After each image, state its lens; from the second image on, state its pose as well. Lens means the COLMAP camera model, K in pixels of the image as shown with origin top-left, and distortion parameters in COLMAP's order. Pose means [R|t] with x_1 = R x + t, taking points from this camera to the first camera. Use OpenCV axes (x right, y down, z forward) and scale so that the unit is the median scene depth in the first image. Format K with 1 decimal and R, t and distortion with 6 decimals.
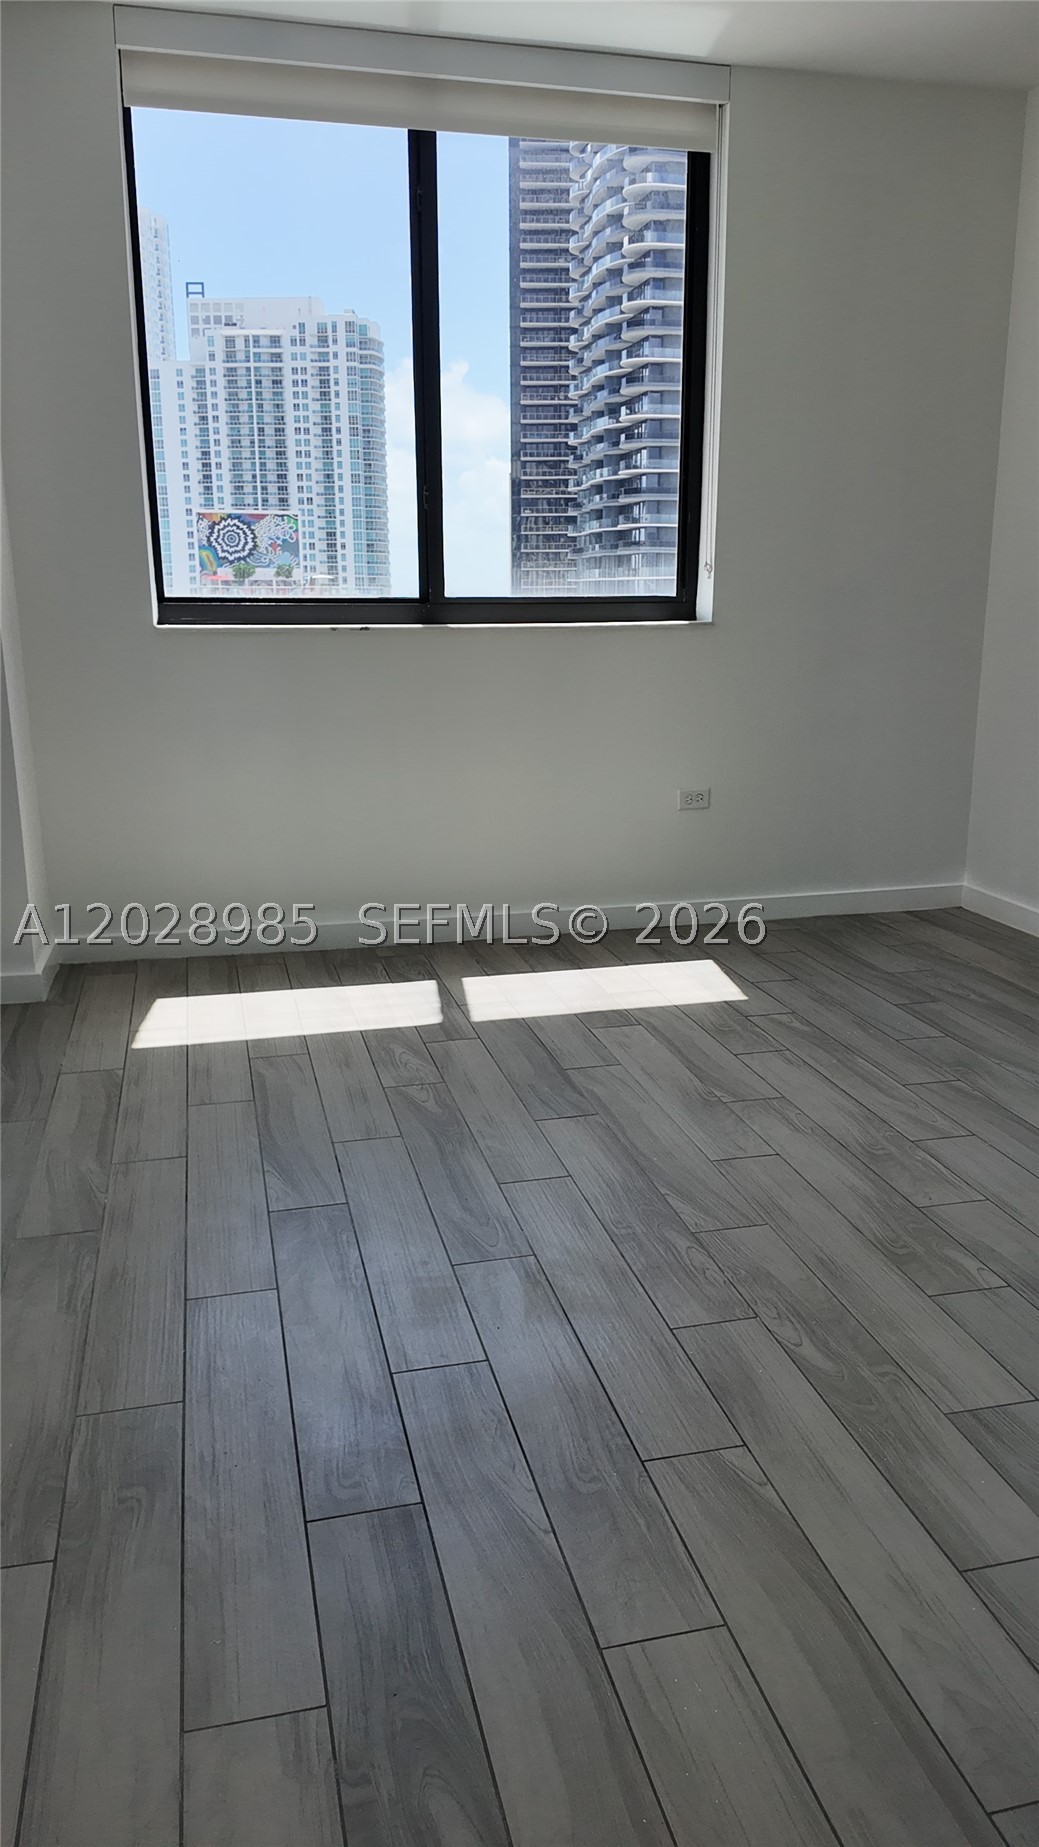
lens RADIAL K [[1341.0, 0, 528.5], [0, 1341.0, 914.7], [0, 0, 1]] dist [0.104197, -0.152548]
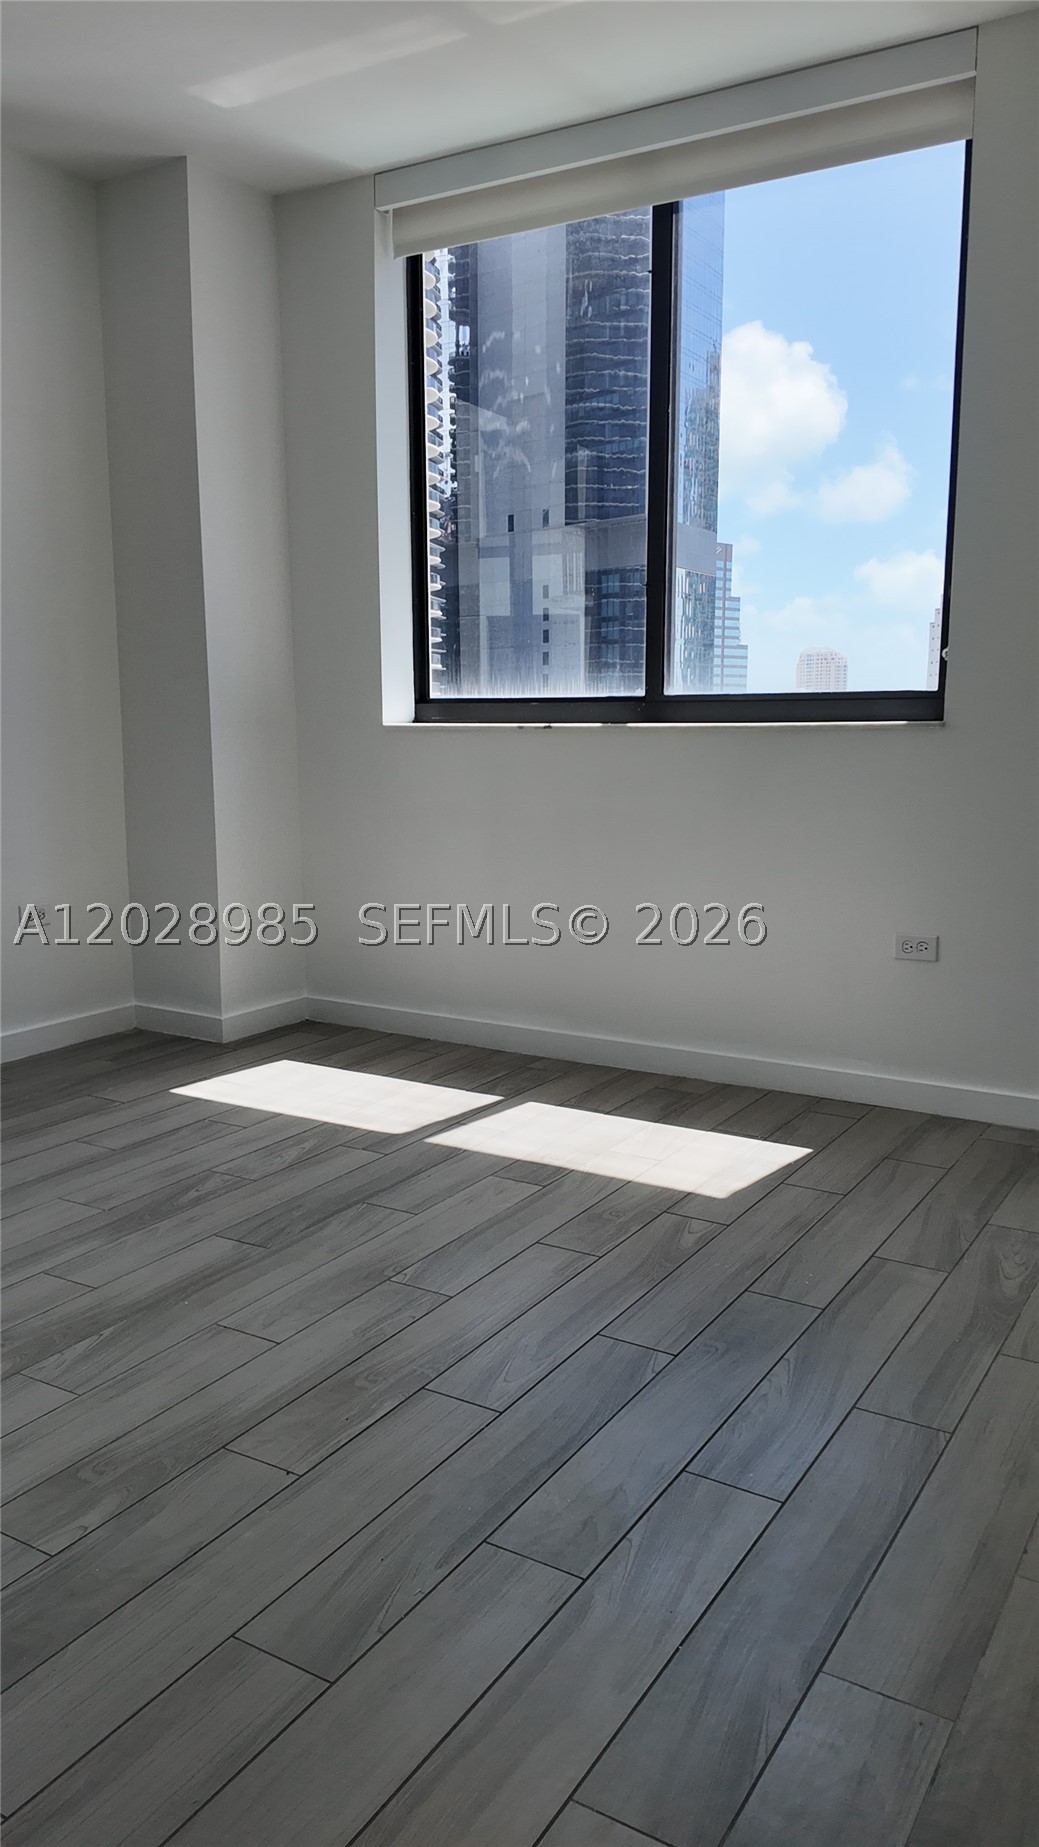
lens RADIAL K [[1341.0, 0, 529.0], [0, 1341.0, 921.8], [0, 0, 1]] dist [0.104197, -0.152548]
pose [[0.706506, 0.107597, -0.699480, 0.726628], [-0.164303, 0.986307, -0.014235, -0.076189], [0.688370, 0.124984, 0.714511, 0.418174]]
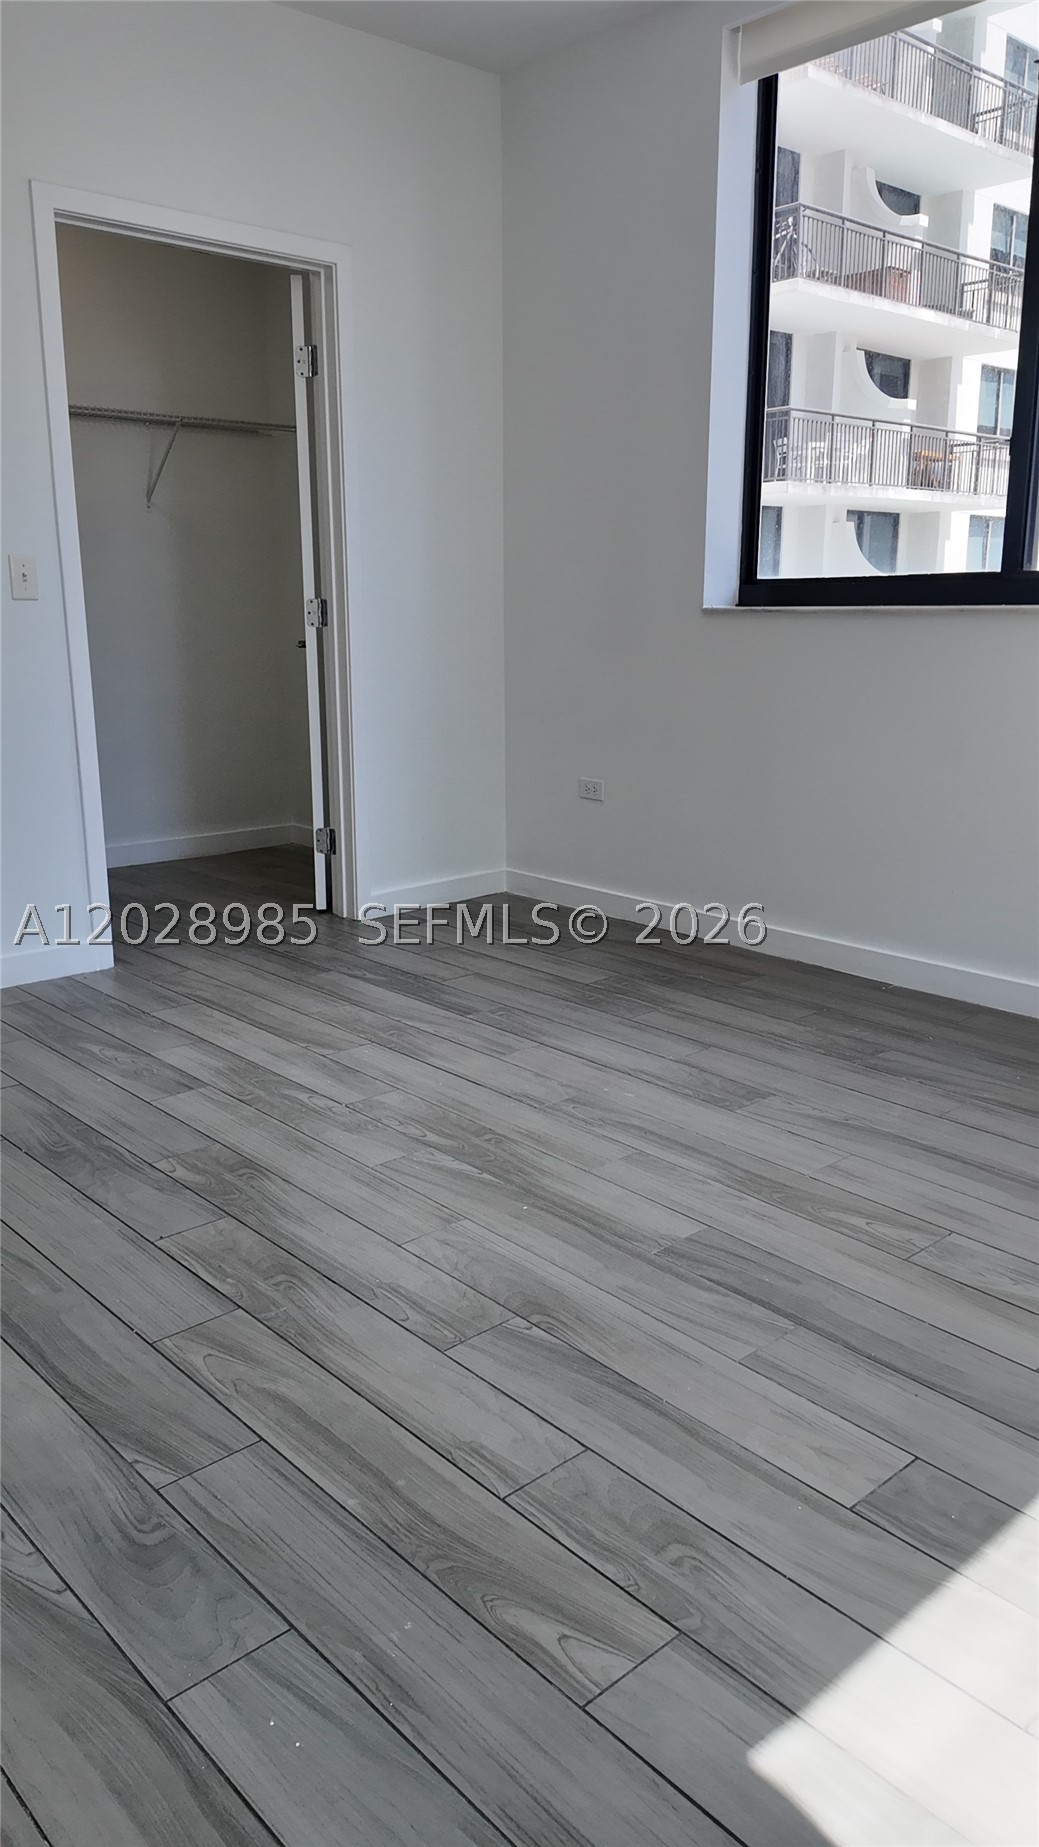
lens RADIAL K [[1341.0, 0, 515.7], [0, 1341.0, 920.5], [0, 0, 1]] dist [0.104197, -0.152548]
pose [[-0.881415, 0.112922, -0.458646, 0.408780], [-0.108156, 0.896955, 0.428689, -0.304849], [0.459793, 0.427458, -0.778376, 1.365133]]
